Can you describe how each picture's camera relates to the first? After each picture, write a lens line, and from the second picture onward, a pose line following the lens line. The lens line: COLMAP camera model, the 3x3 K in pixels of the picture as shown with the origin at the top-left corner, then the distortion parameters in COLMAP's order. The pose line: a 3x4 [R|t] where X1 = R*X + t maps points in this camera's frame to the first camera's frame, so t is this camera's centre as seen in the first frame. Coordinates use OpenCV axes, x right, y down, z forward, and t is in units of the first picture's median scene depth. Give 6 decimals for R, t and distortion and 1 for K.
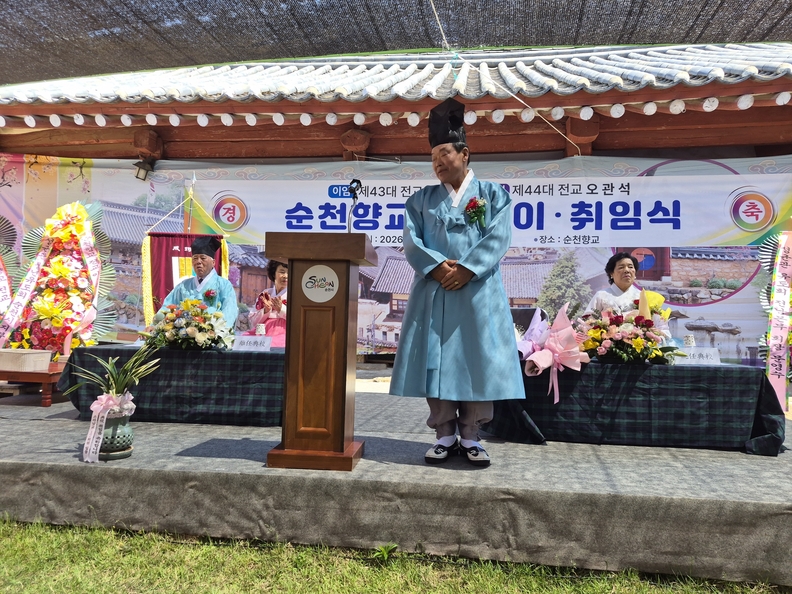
lens RADIAL K [[537.1, 0, 393.0], [0, 537.1, 315.0], [0, 0, 1]] dist [0.046021, -0.046638]
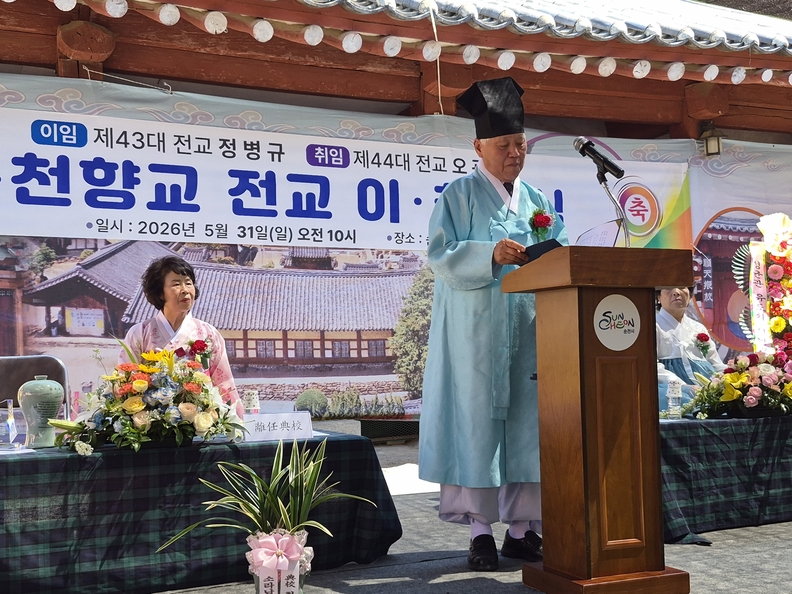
lens RADIAL K [[960.1, 0, 375.6], [0, 960.1, 310.5], [0, 0, 1]] dist [0.096883, 0.000000]
pose [[0.850131, -0.011526, 0.526444, -0.406610], [0.035620, 0.998729, -0.035656, -0.016161], [-0.525364, 0.049064, 0.849462, 0.054217]]
